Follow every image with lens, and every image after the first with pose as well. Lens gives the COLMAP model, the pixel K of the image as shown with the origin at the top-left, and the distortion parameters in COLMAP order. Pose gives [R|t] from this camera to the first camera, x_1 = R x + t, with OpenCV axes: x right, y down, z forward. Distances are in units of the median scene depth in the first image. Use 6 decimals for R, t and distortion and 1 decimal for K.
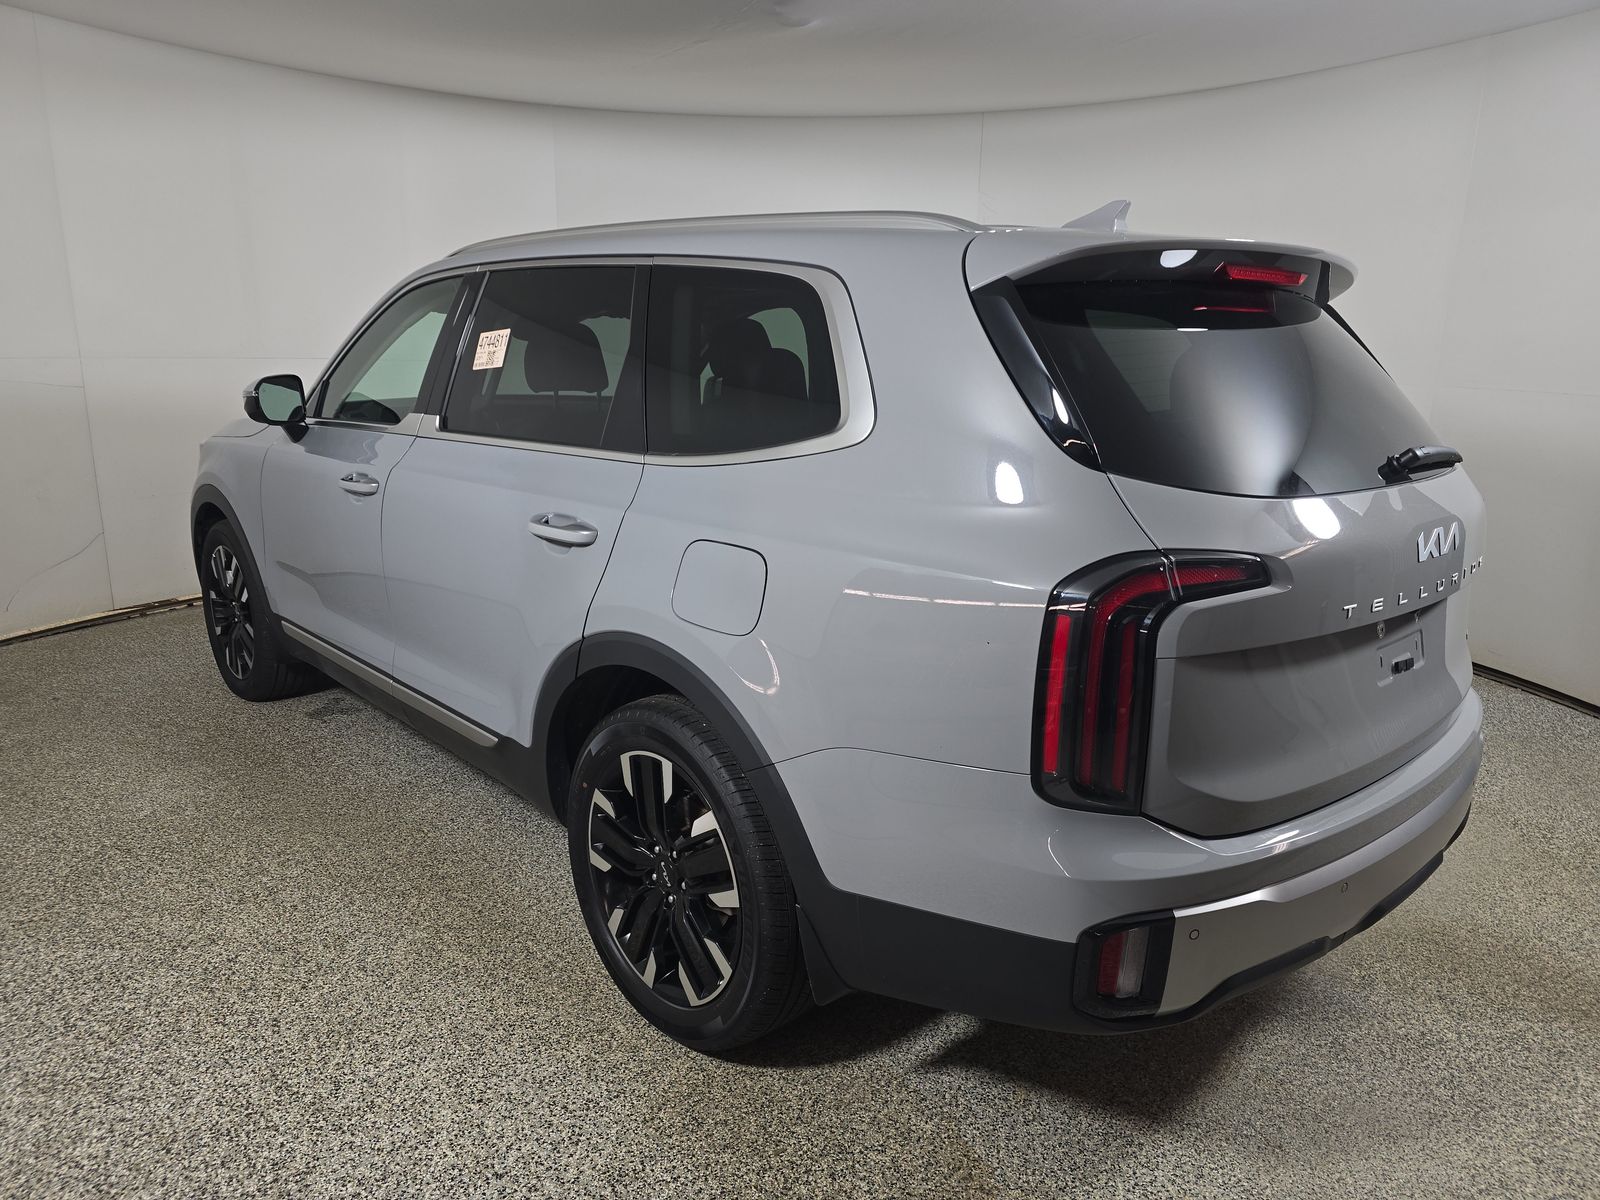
lens RADIAL K [[1070.3, 0, 800.6], [0, 1070.3, 604.9], [0, 0, 1]] dist [-0.002227, -0.000915]
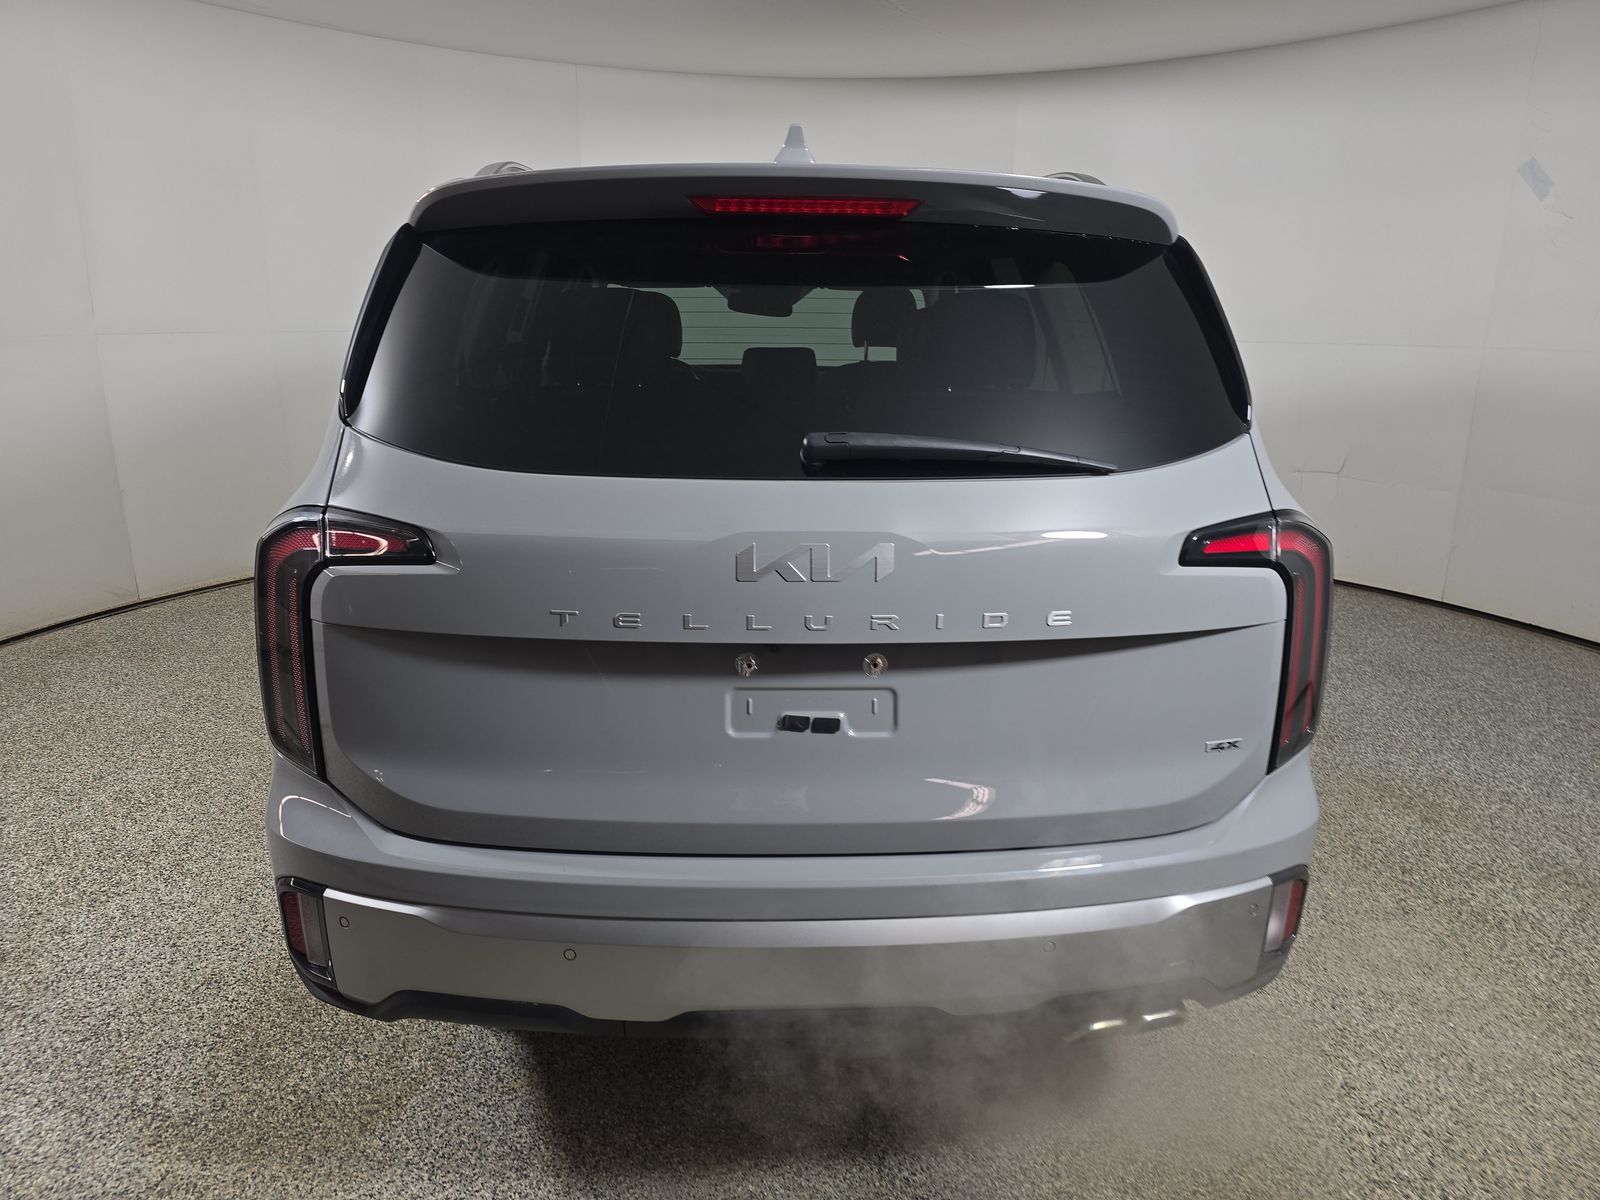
lens RADIAL K [[1070.3, 0, 799.6], [0, 1070.3, 595.4], [0, 0, 1]] dist [-0.002227, -0.000915]
pose [[0.784073, 0.159525, -0.599818, 0.987312], [-0.152111, 0.986323, 0.063482, -0.077991], [0.601741, 0.041464, 0.797614, 0.400946]]
